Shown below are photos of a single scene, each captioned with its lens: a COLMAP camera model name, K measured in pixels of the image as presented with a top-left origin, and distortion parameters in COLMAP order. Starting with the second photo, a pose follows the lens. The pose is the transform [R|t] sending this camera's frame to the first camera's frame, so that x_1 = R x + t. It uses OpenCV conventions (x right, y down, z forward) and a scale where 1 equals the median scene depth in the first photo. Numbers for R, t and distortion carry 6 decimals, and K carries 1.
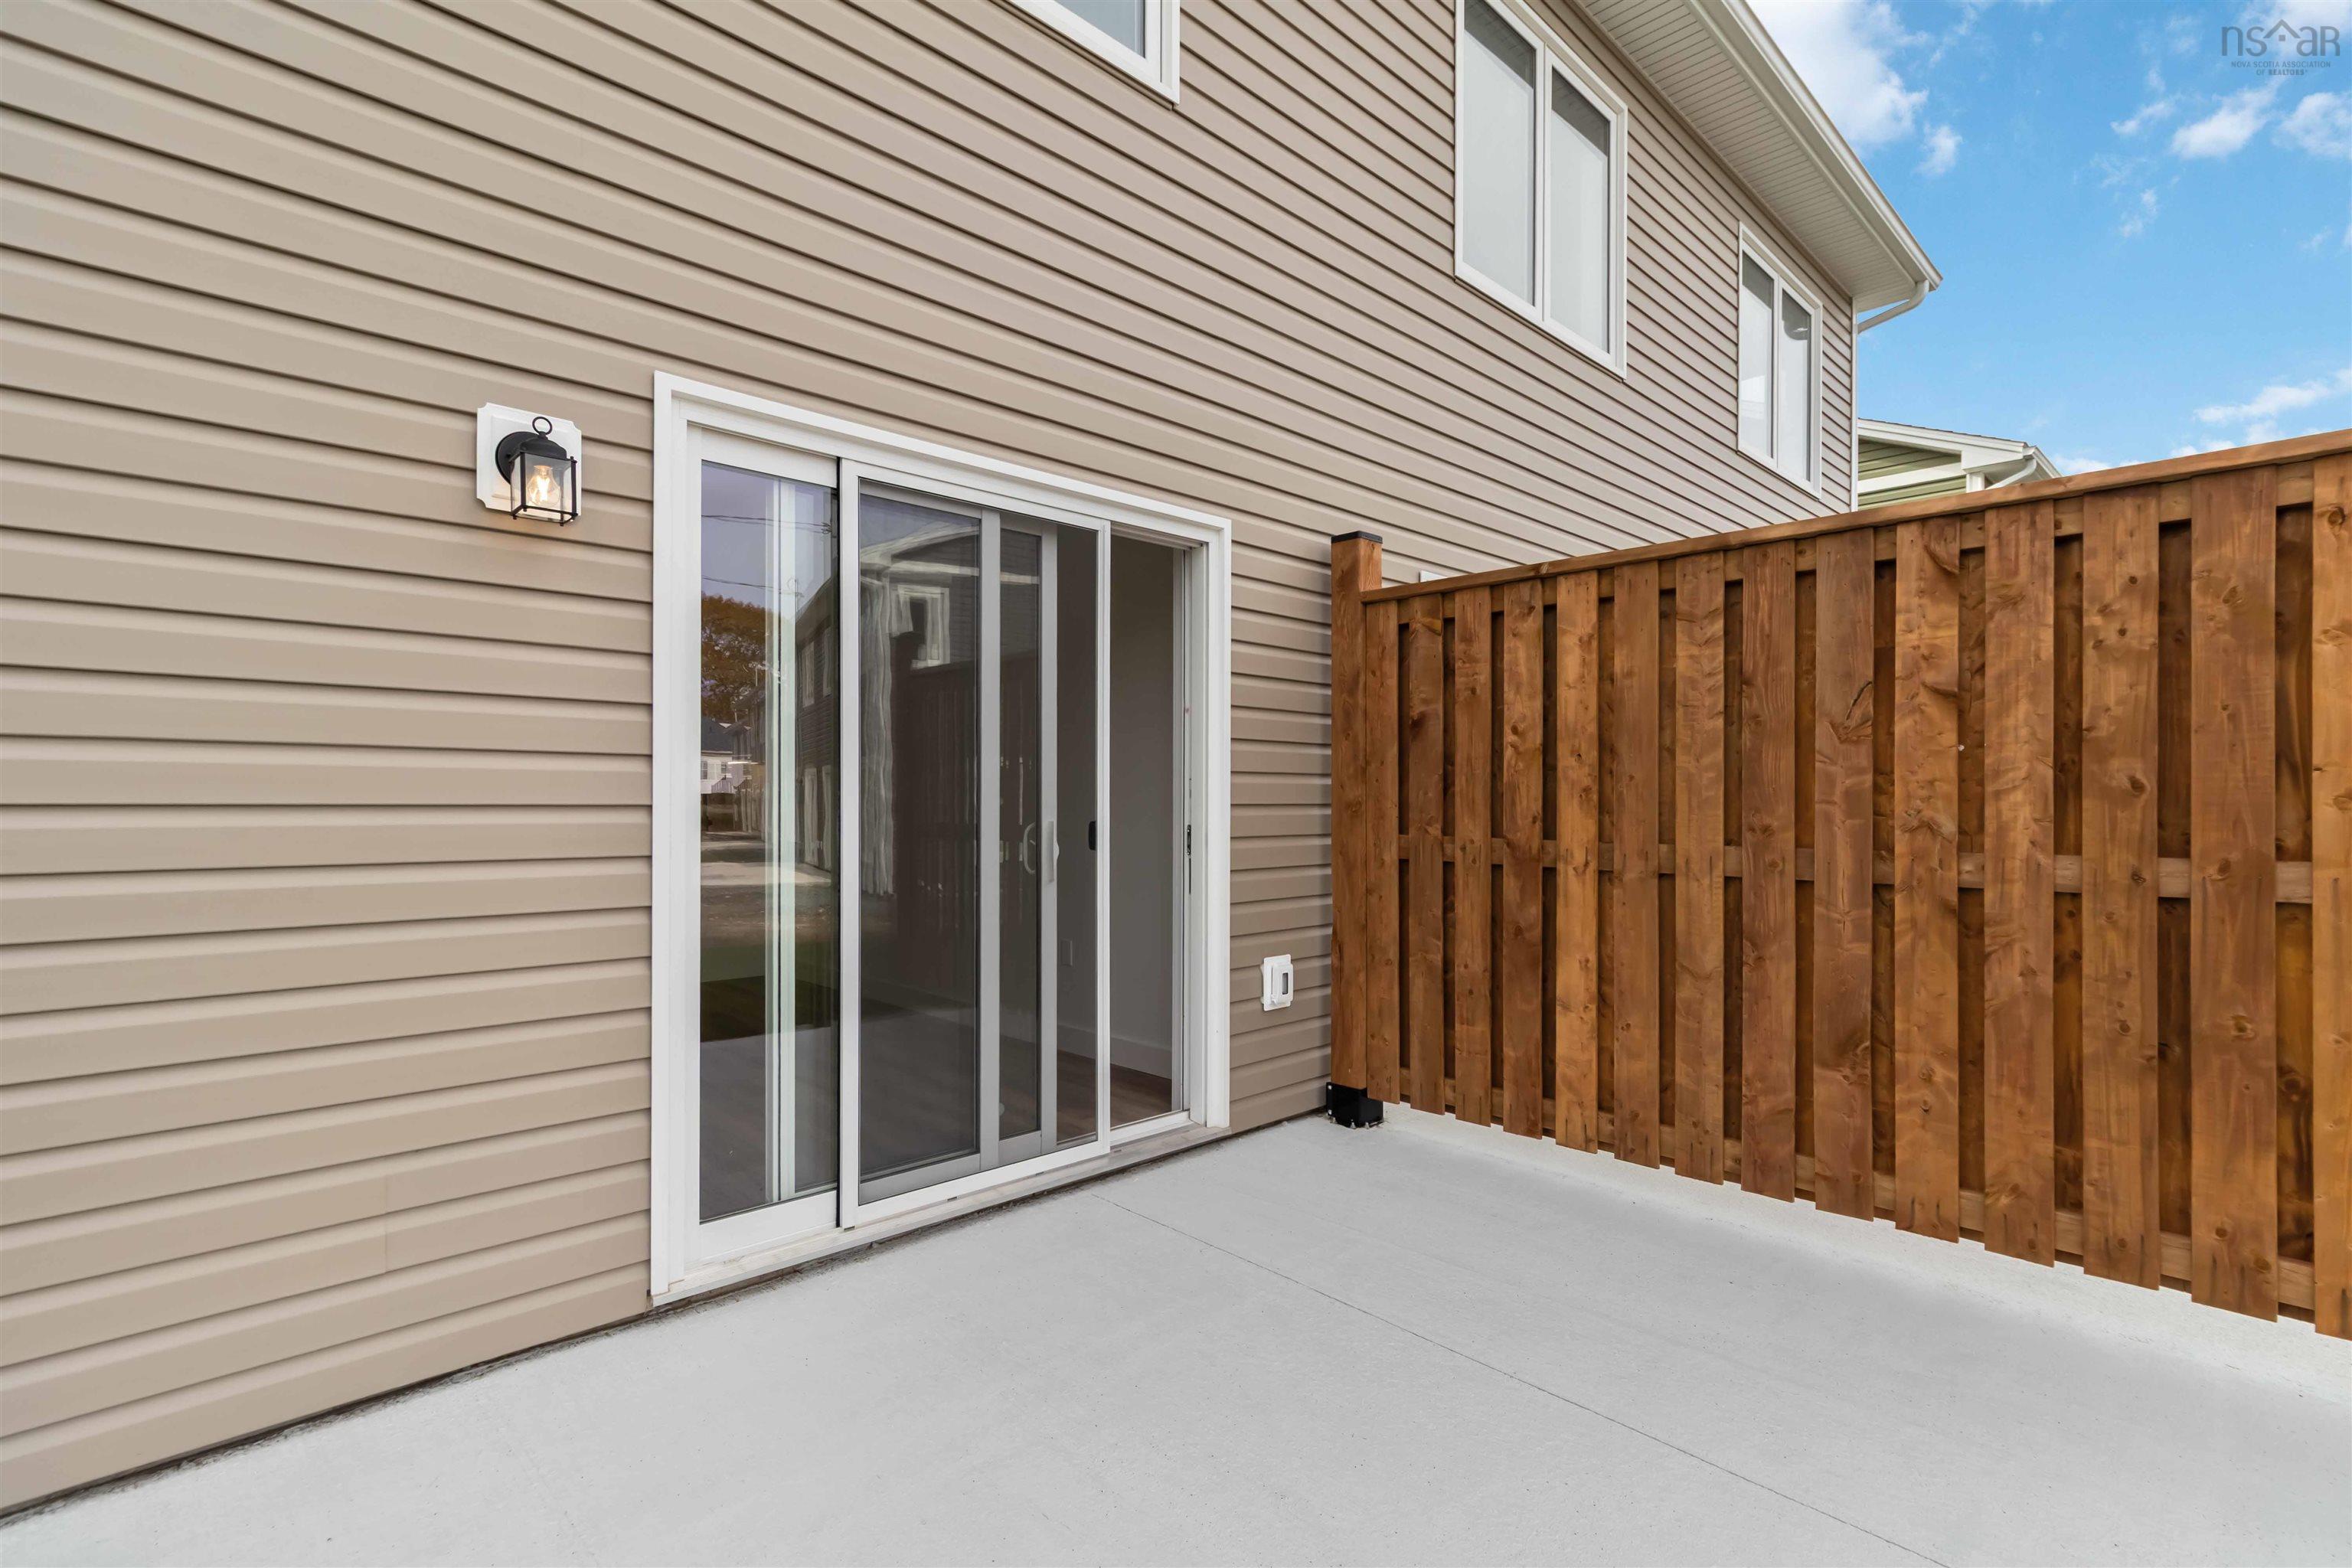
lens RADIAL K [[1090.9, 0, 1191.6], [0, 1090.9, 796.9], [0, 0, 1]] dist [0.005247, 0.000275]
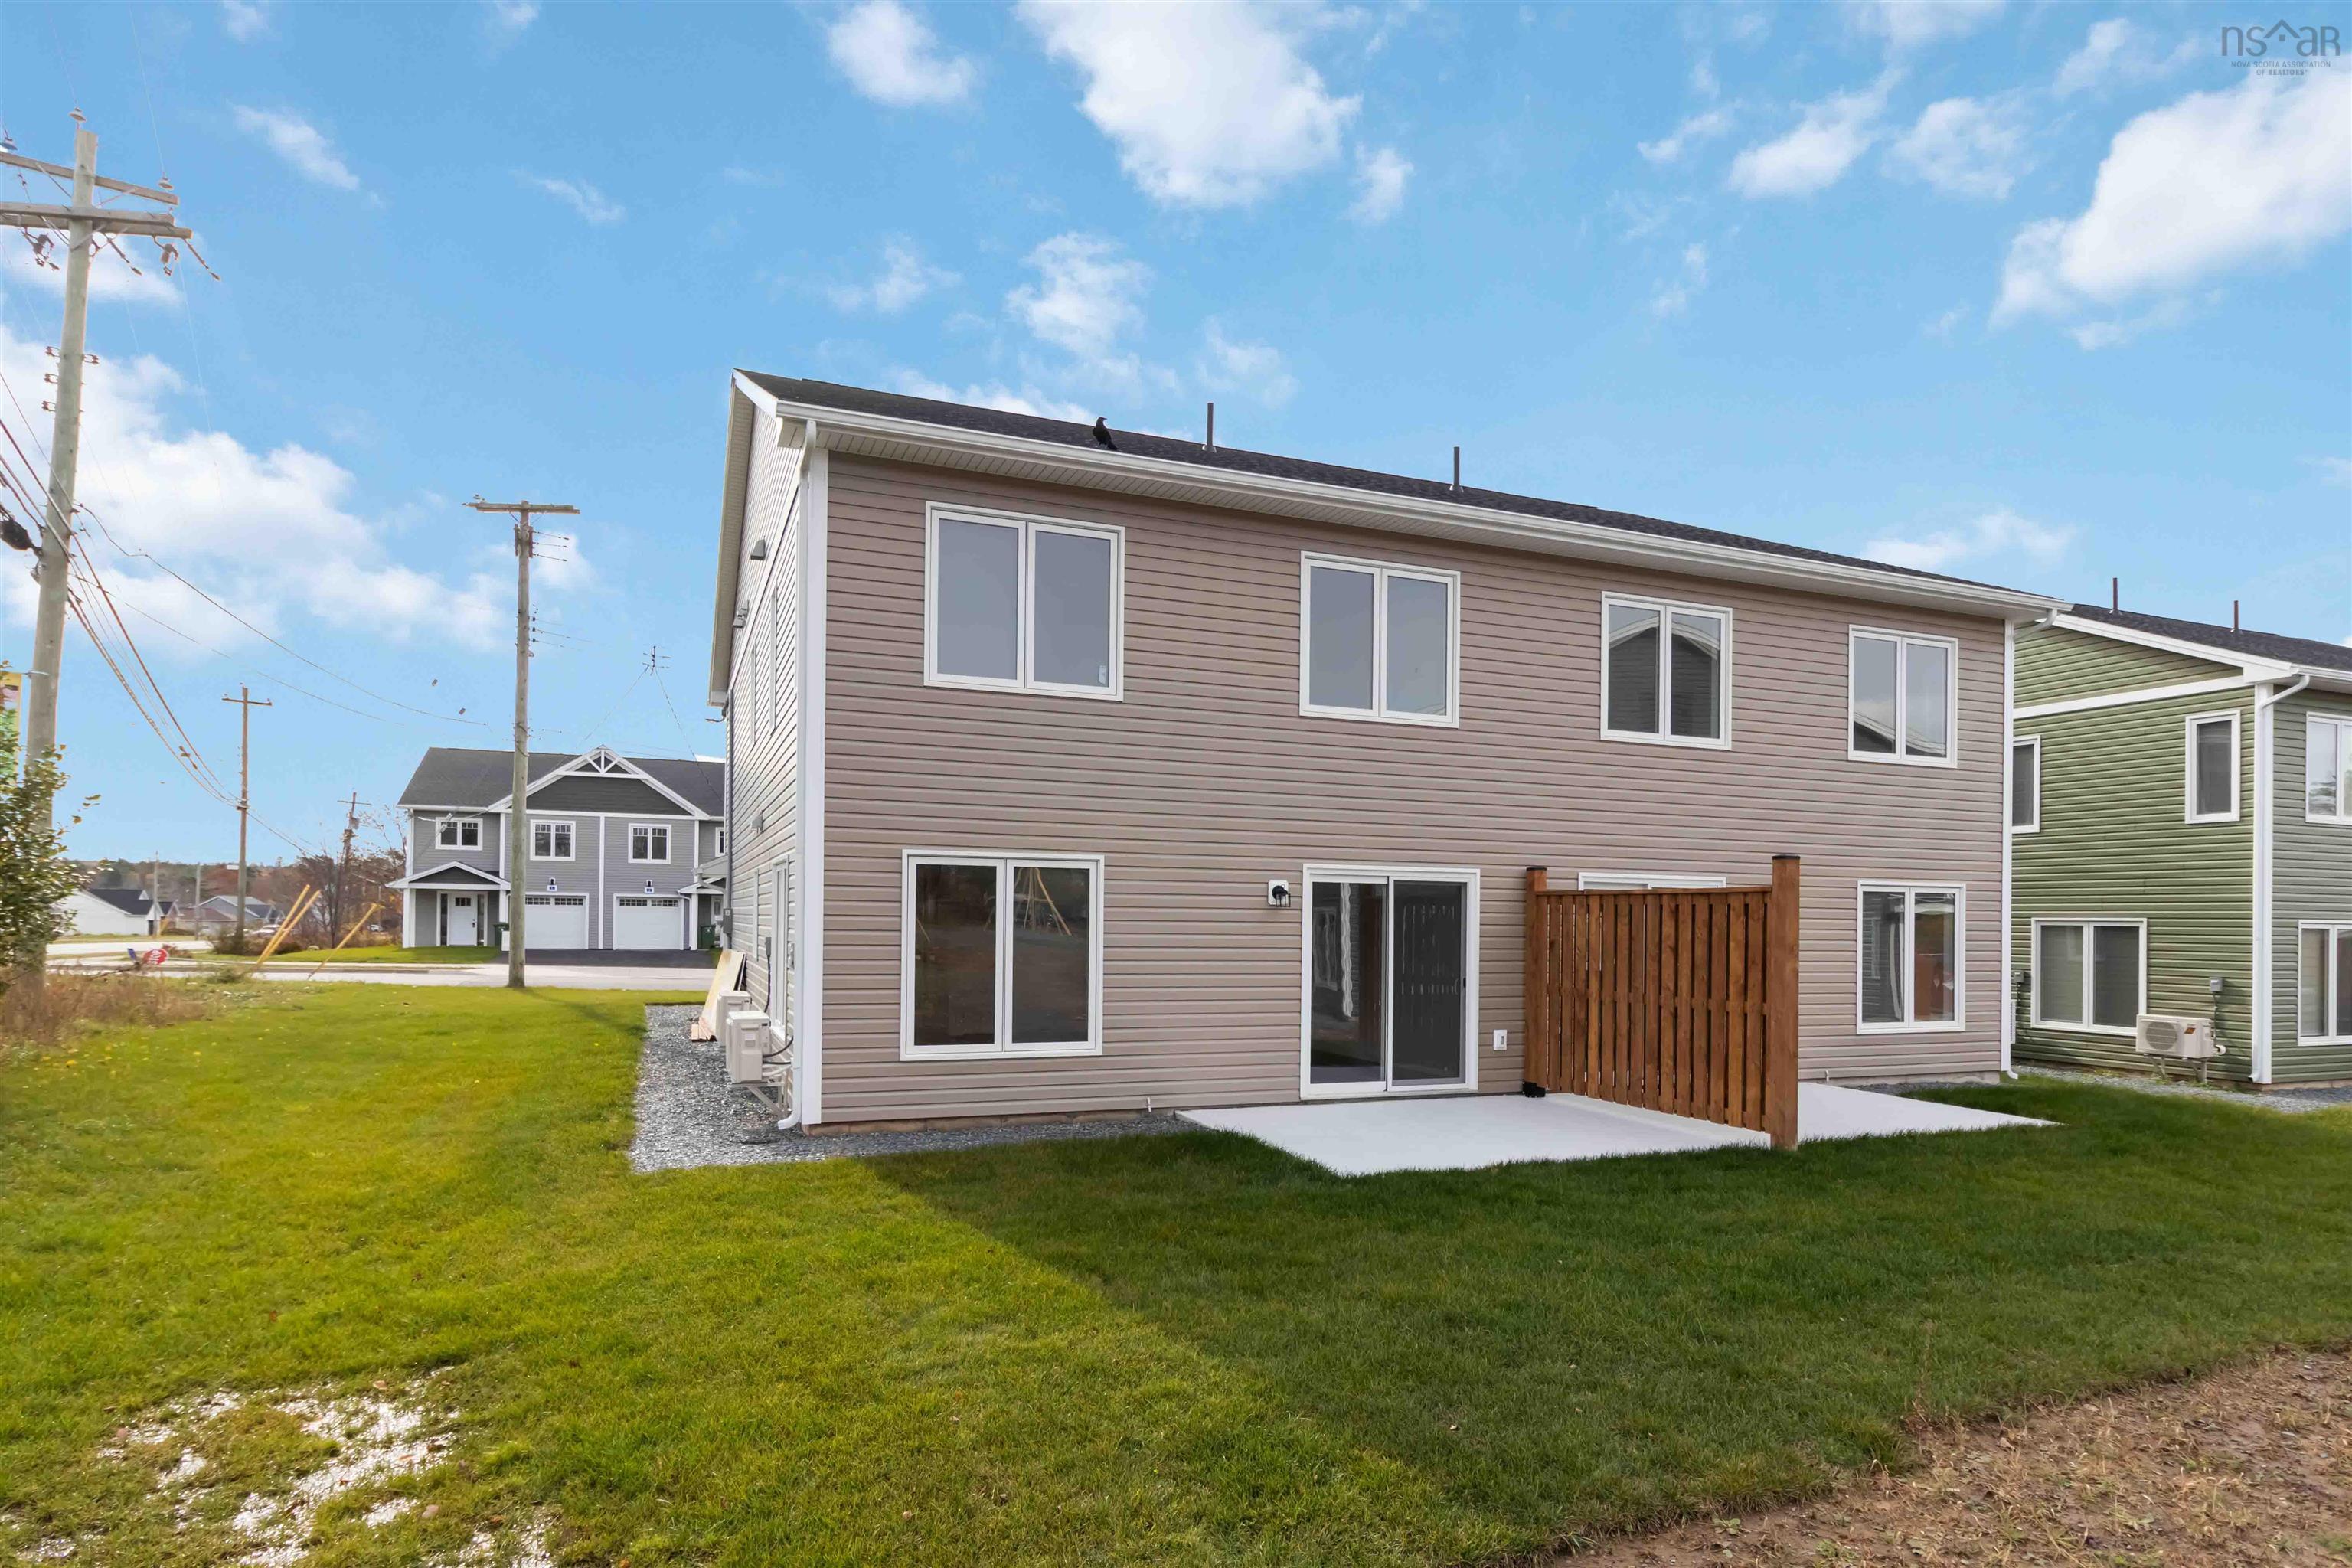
lens RADIAL K [[1325.0, 0, 1204.7], [0, 1325.0, 898.7], [0, 0, 1]] dist [-0.006760, -0.000600]
pose [[0.931904, 0.005483, -0.362664, 0.709958], [-0.010469, 0.999876, -0.011785, -0.157015], [0.362554, 0.014779, 0.931846, -2.790360]]
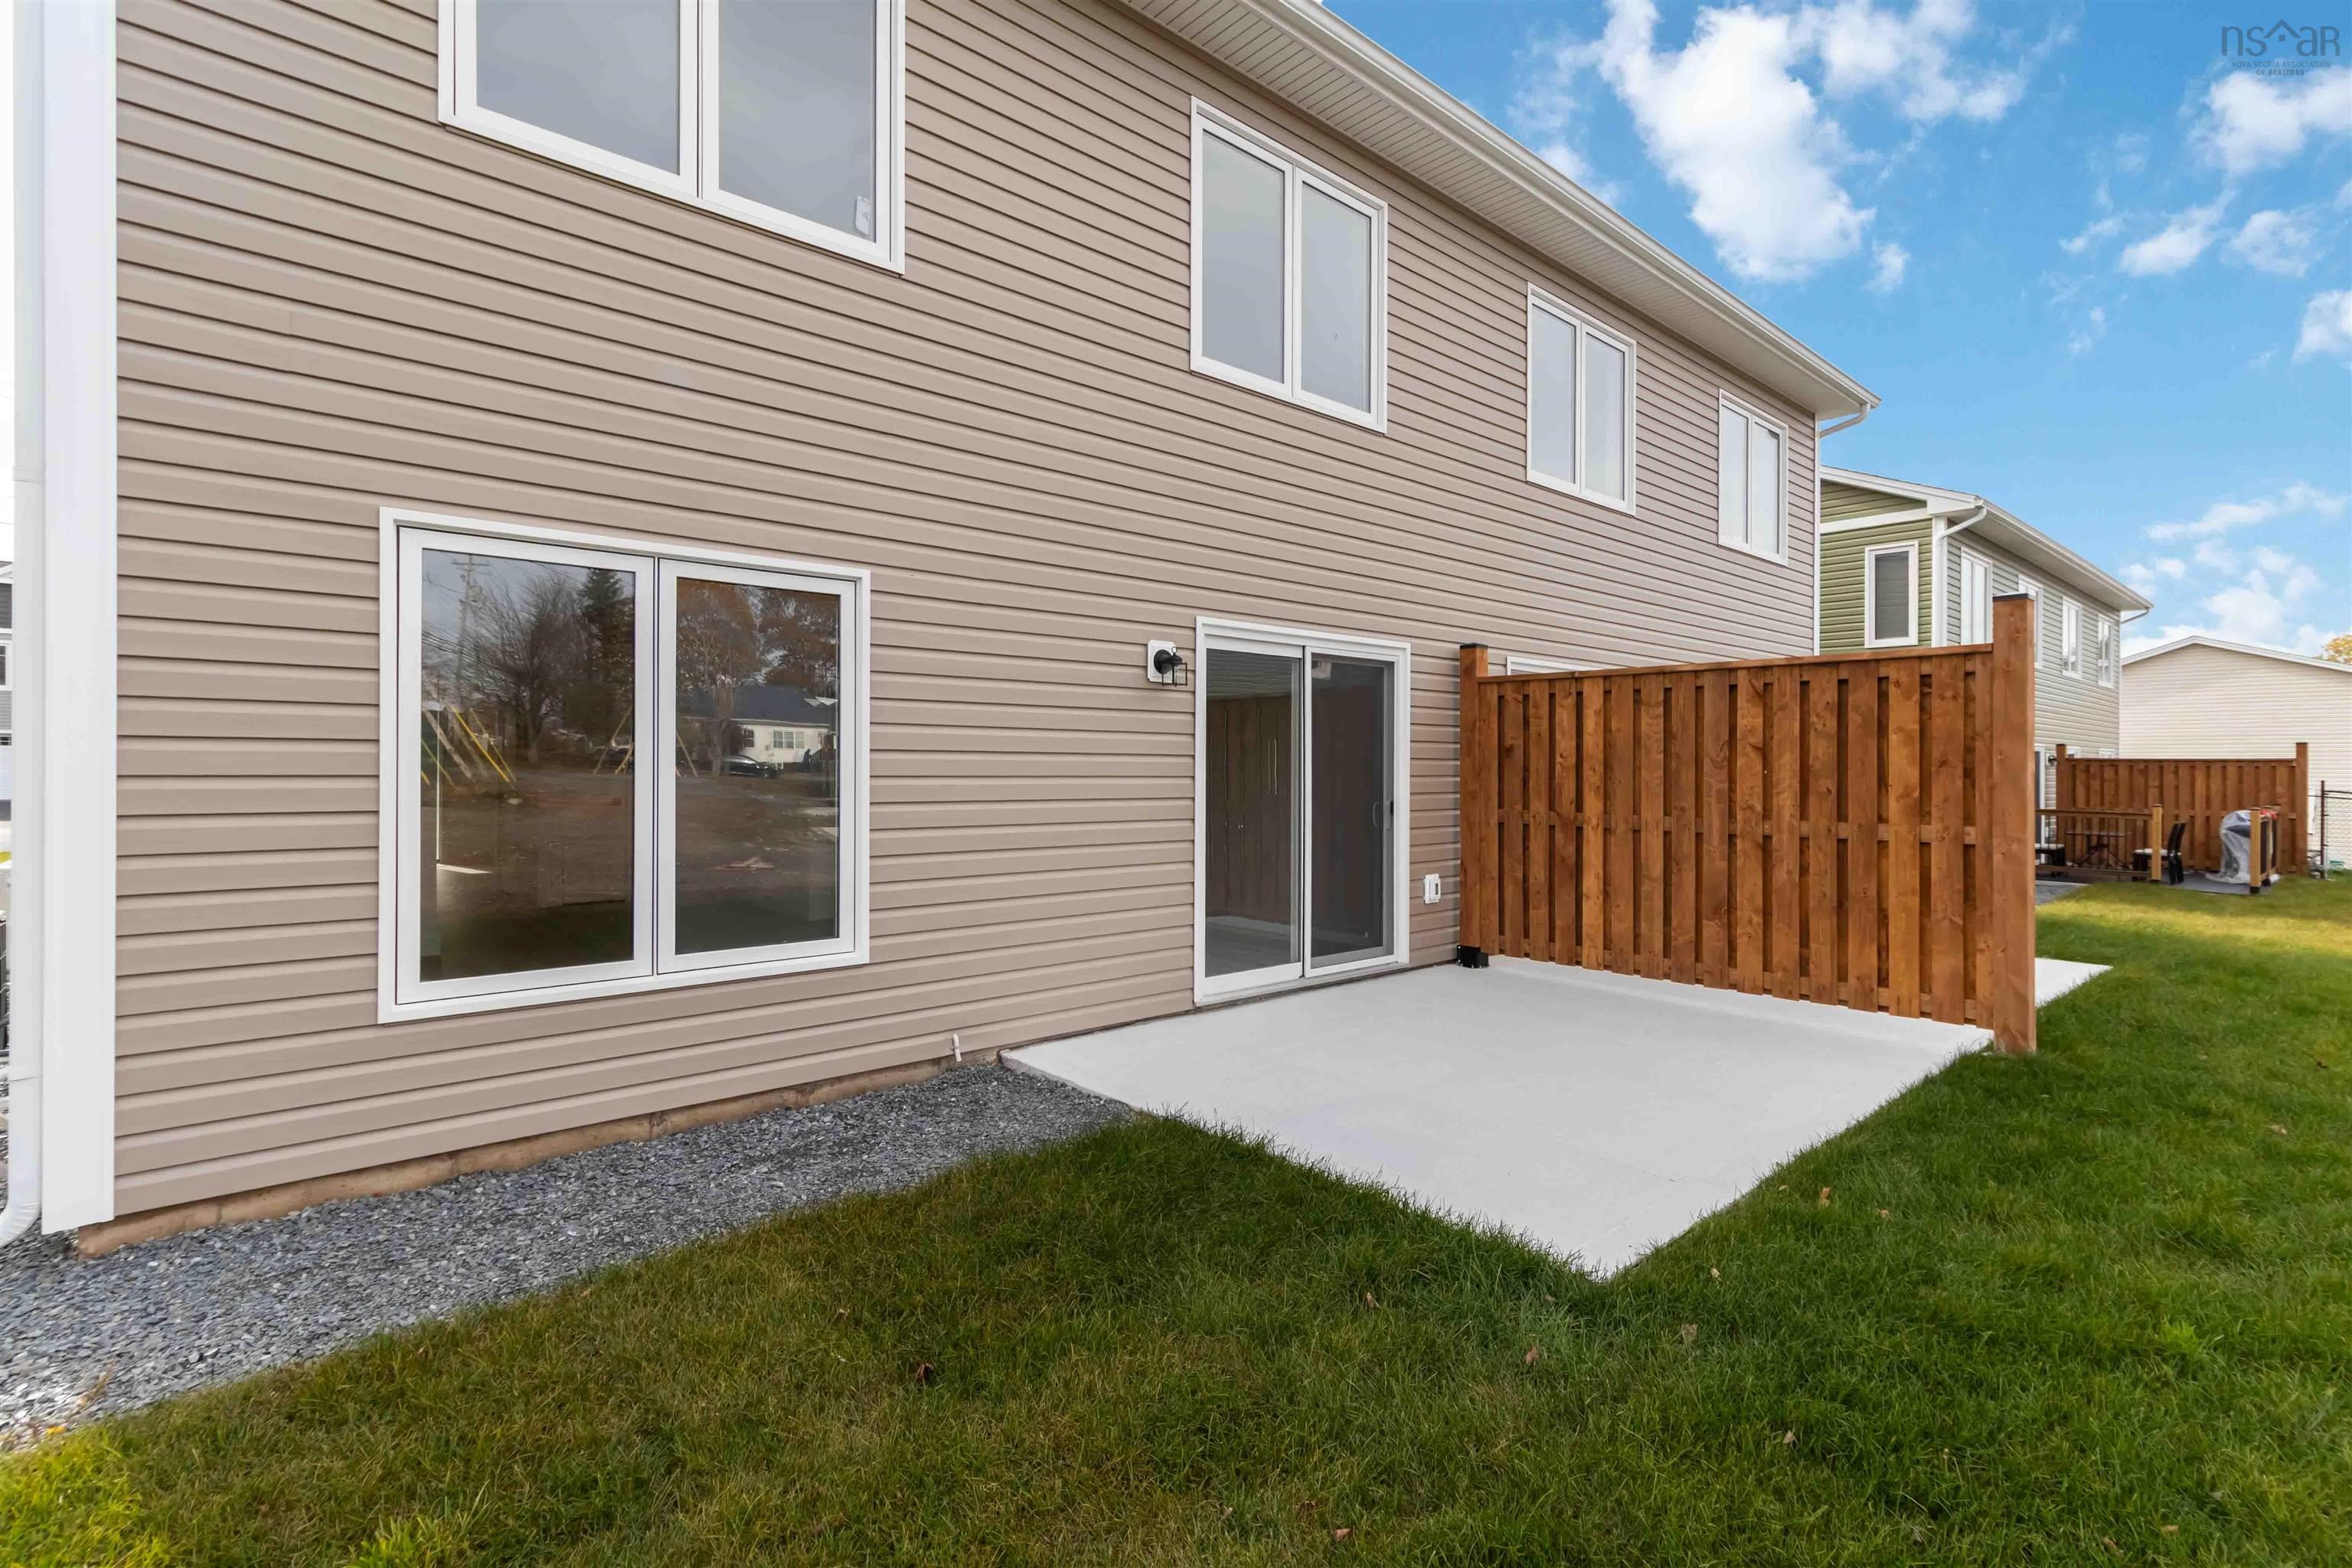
lens RADIAL K [[1090.9, 0, 1201.0], [0, 1090.9, 757.2], [0, 0, 1]] dist [0.005247, 0.000275]
pose [[0.999325, 0.002265, -0.036659, -0.306369], [-0.002472, 0.999981, -0.005610, -0.052212], [0.036645, 0.005696, 0.999312, -1.079798]]
